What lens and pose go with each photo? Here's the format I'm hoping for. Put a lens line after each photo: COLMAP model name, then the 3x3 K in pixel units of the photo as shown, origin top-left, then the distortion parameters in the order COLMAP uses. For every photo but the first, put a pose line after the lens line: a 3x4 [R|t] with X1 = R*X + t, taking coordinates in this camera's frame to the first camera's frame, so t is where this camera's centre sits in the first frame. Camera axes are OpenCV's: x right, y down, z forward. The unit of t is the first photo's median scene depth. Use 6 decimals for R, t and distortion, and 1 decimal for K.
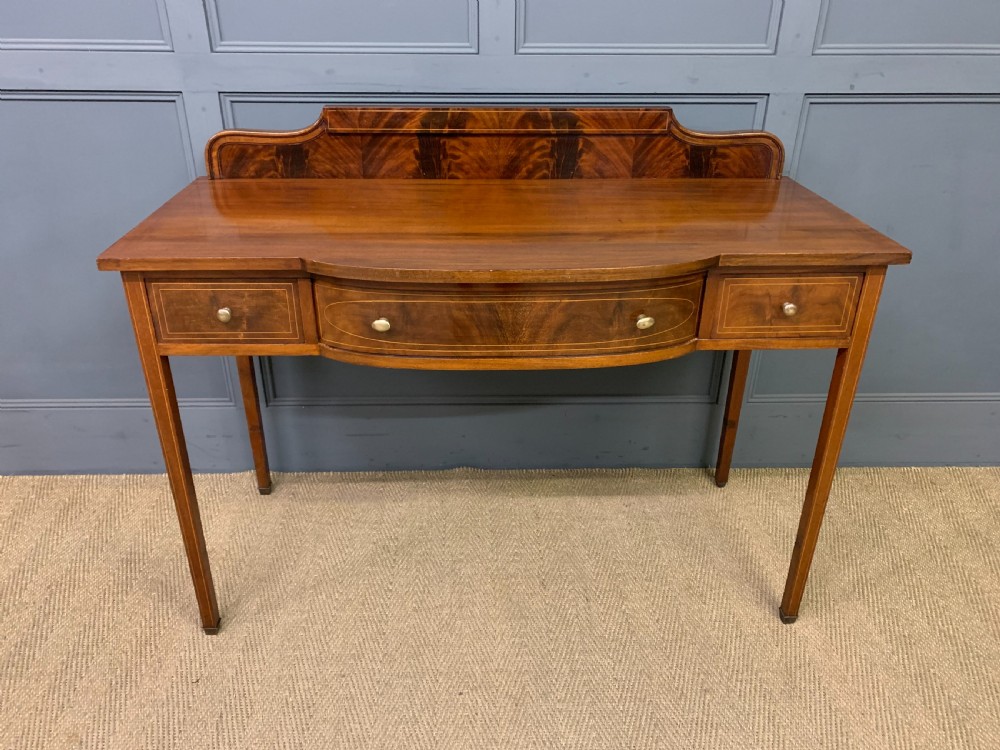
lens RADIAL K [[766.0, 0, 494.1], [0, 766.0, 369.8], [0, 0, 1]] dist [0.021711, -0.005420]
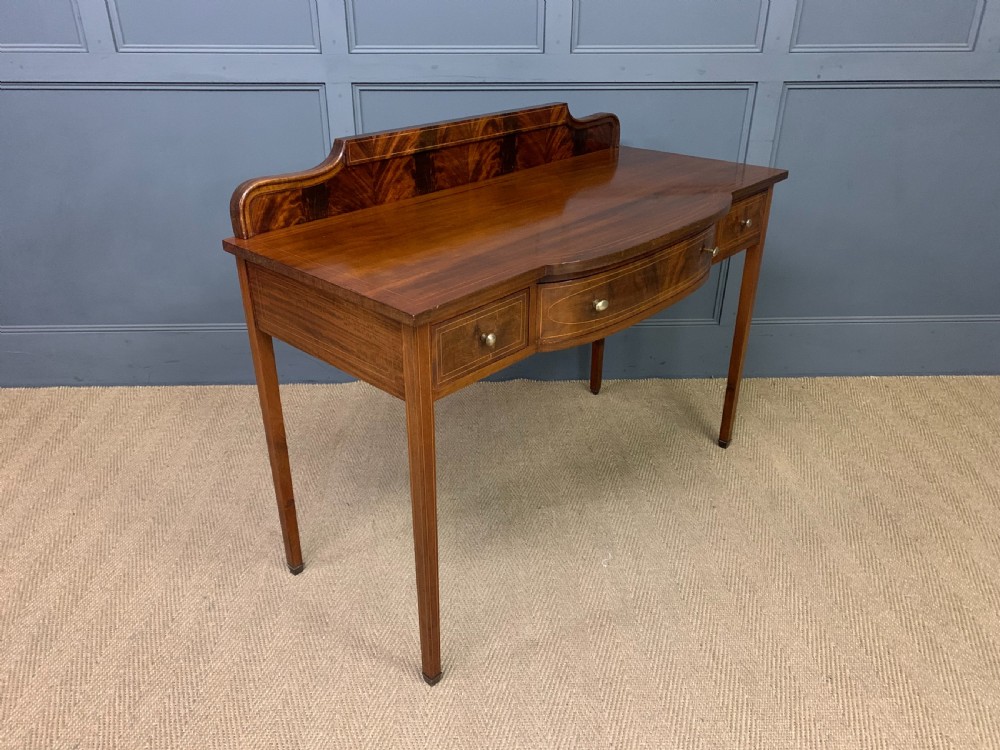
lens RADIAL K [[765.4, 0, 494.6], [0, 765.4, 378.6], [0, 0, 1]] dist [0.021141, -0.003528]
pose [[0.999954, -0.007512, 0.005937, -0.119188], [0.007487, 0.999963, 0.004261, 0.156840], [-0.005968, -0.004217, 0.999973, -0.358856]]
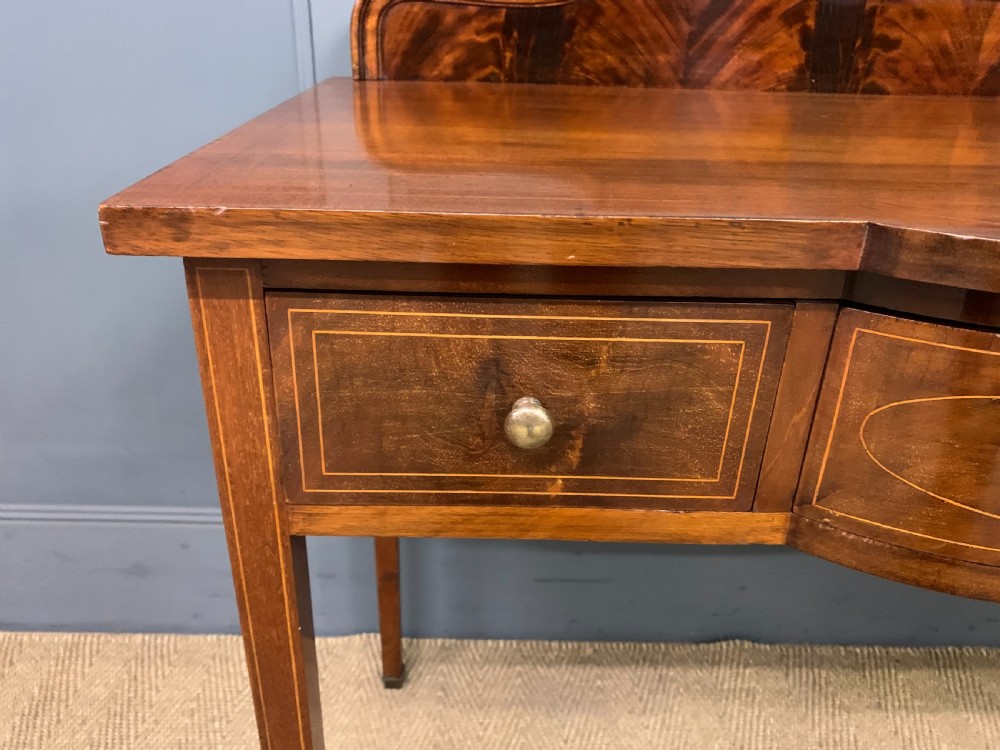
lens RADIAL K [[780.2, 0, 495.5], [0, 780.2, 373.8], [0, 0, 1]] dist [0.001077, 0.007735]
pose [[0.999491, 0.028207, -0.014879, -0.274232], [-0.028591, 0.999246, -0.026268, -0.061823], [0.014127, 0.026680, 0.999544, 0.537931]]
